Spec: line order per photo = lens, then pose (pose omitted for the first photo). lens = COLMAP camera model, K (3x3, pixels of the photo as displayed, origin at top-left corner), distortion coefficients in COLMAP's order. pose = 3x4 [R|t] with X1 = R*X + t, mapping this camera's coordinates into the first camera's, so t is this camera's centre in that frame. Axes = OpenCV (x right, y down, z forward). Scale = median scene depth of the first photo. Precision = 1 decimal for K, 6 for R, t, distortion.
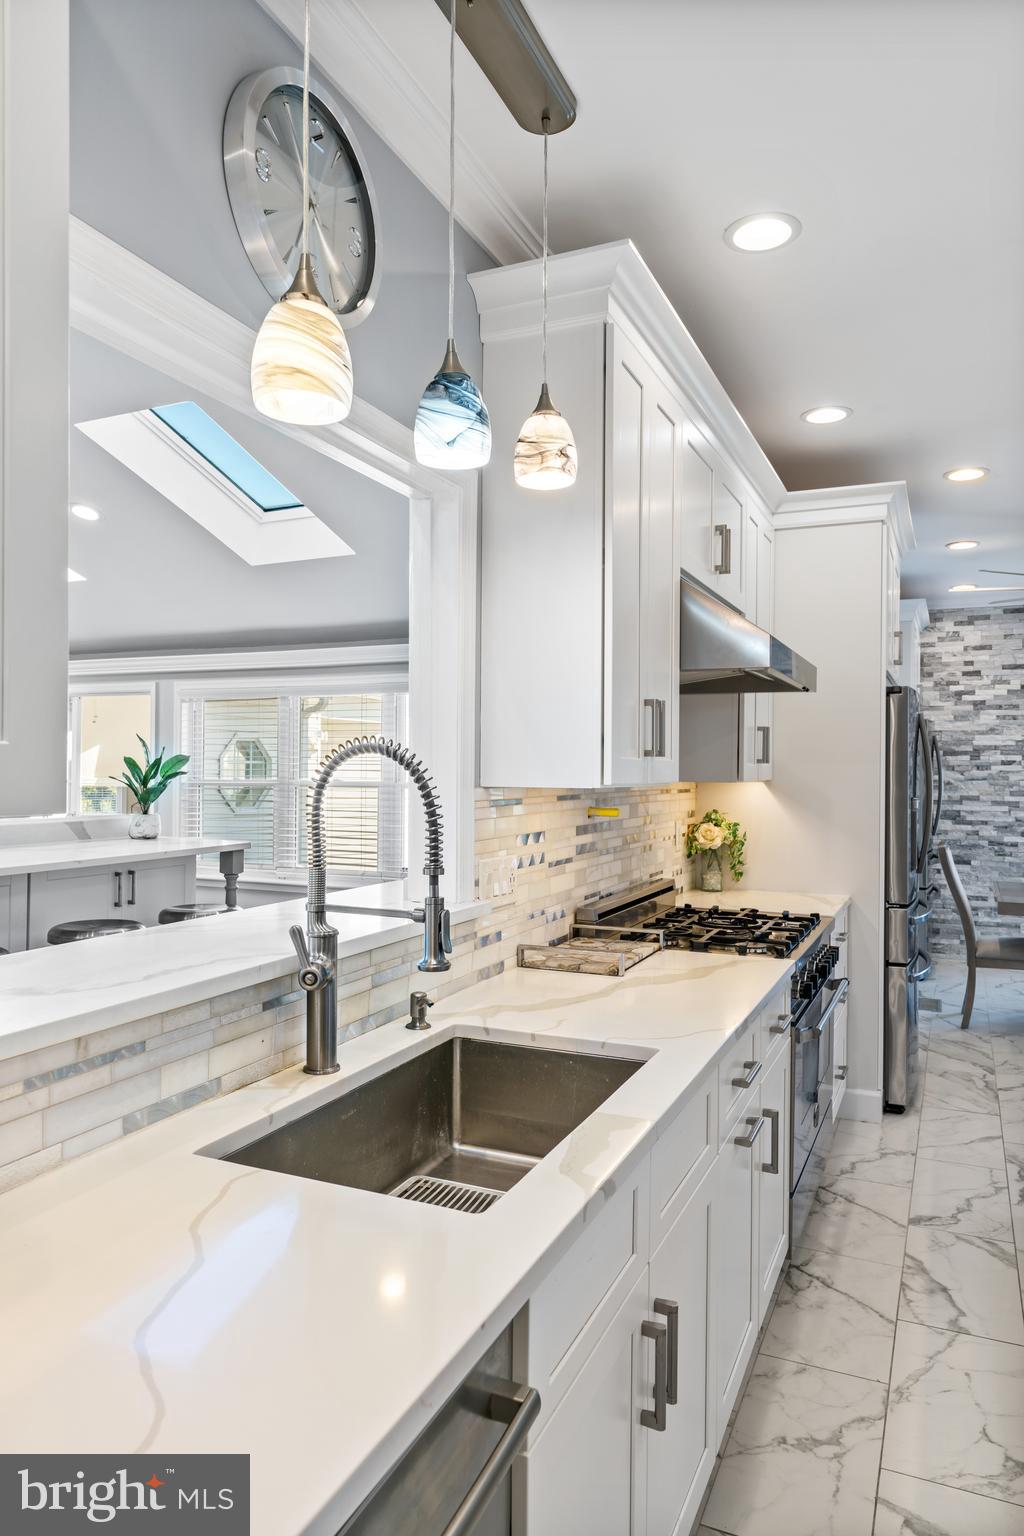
lens RADIAL K [[1007.3, 0, 512.1], [0, 1007.3, 774.0], [0, 0, 1]] dist [-0.001217, -0.000141]
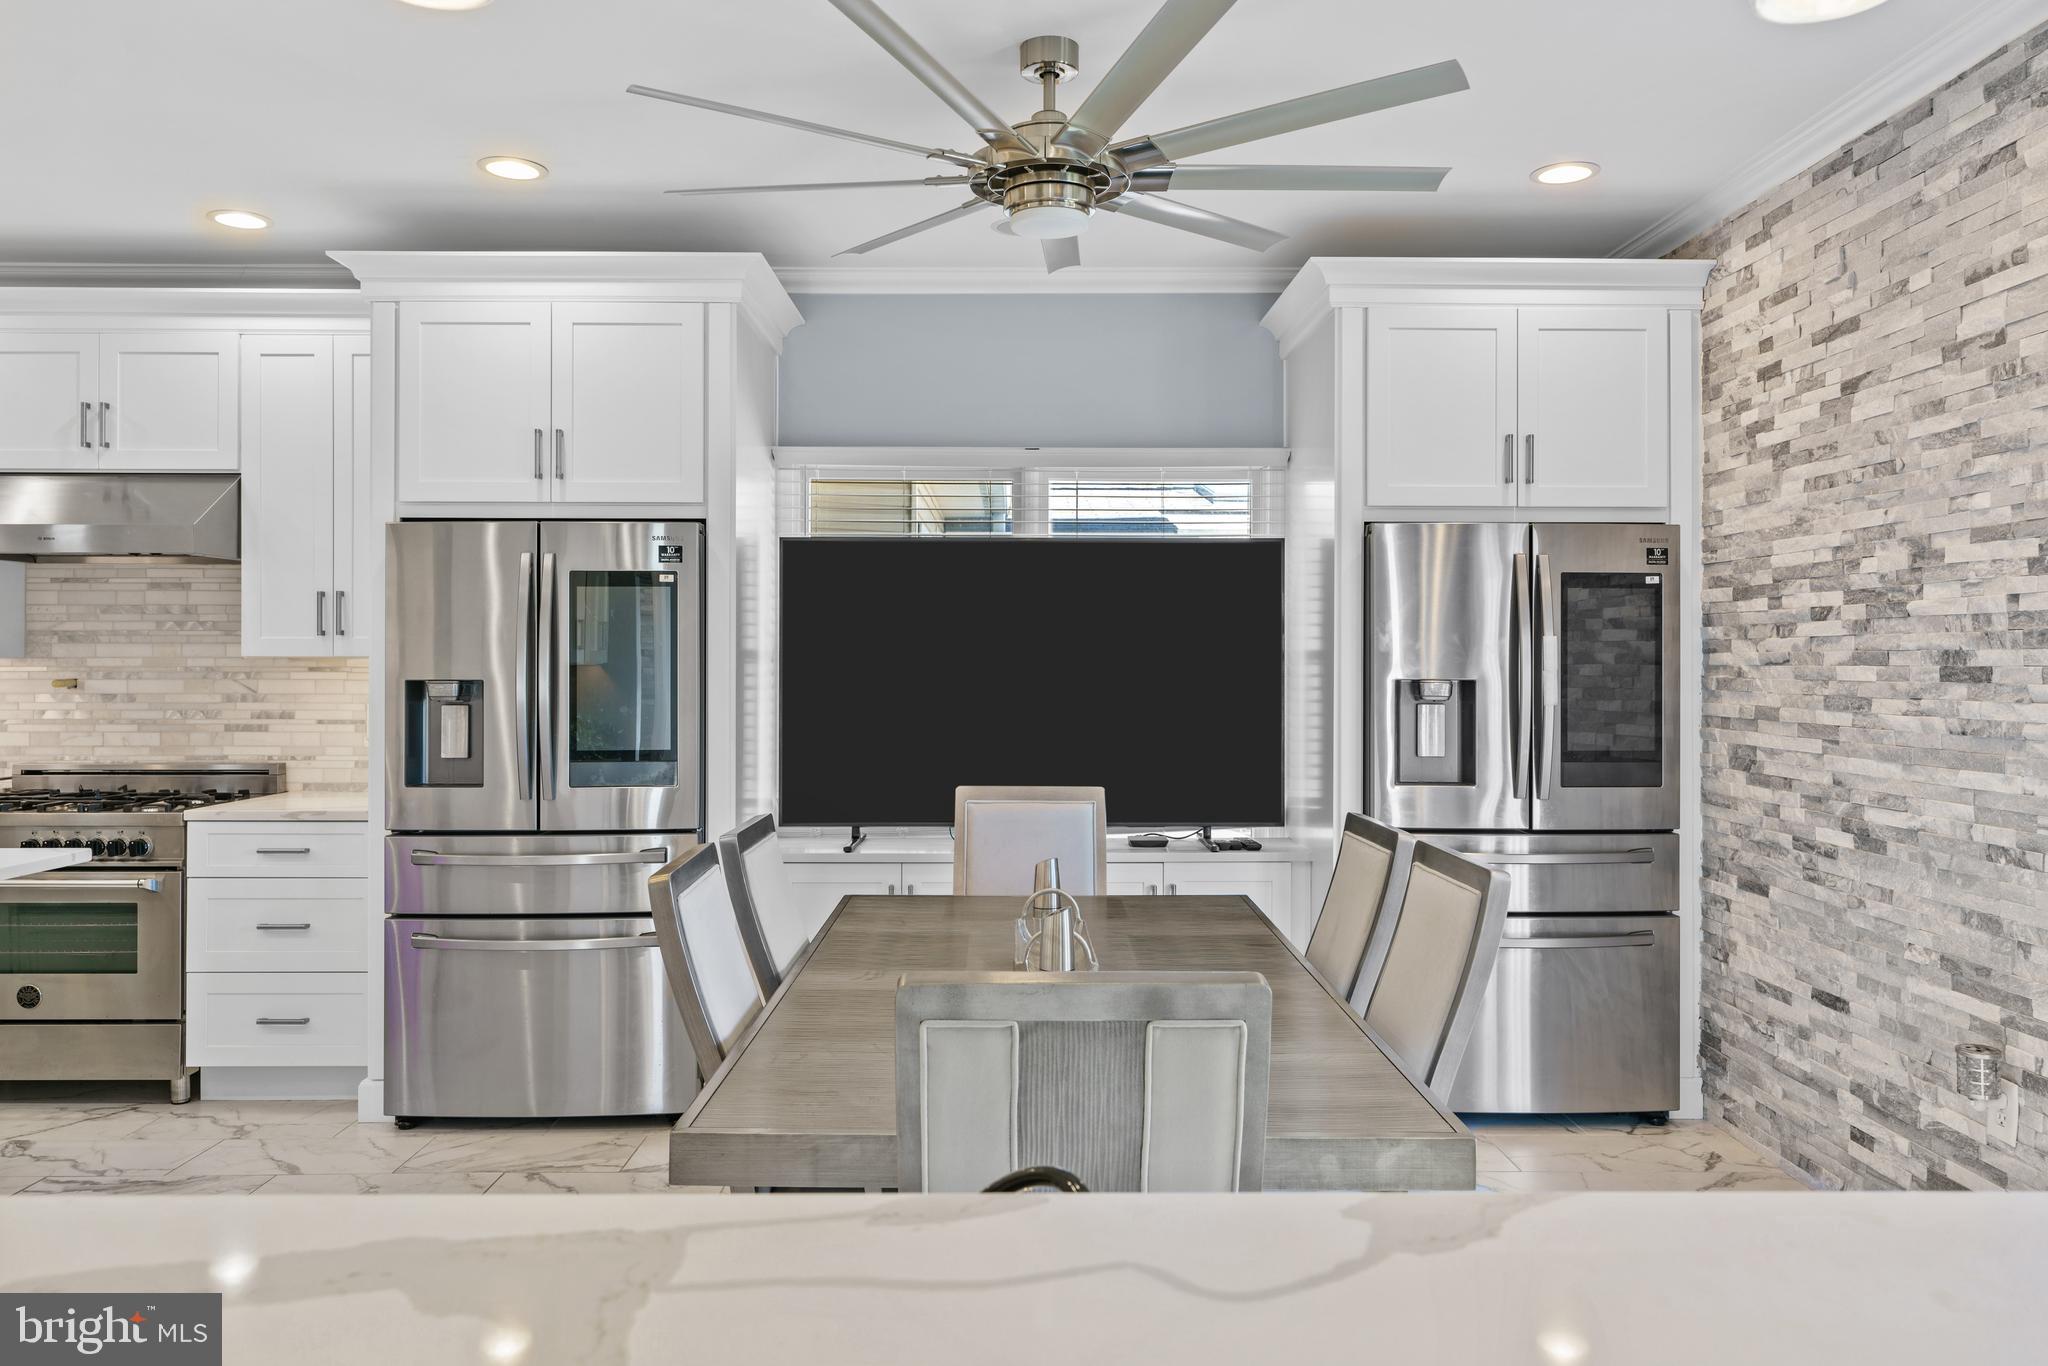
lens RADIAL K [[1442.6, 0, 1025.5], [0, 1442.6, 670.7], [0, 0, 1]] dist [0.001994, 0.001798]
pose [[0.413895, -0.001335, -0.910324, 0.825176], [-0.001801, 0.999996, -0.002285, 0.009972], [0.910323, 0.002585, 0.413890, 0.542777]]
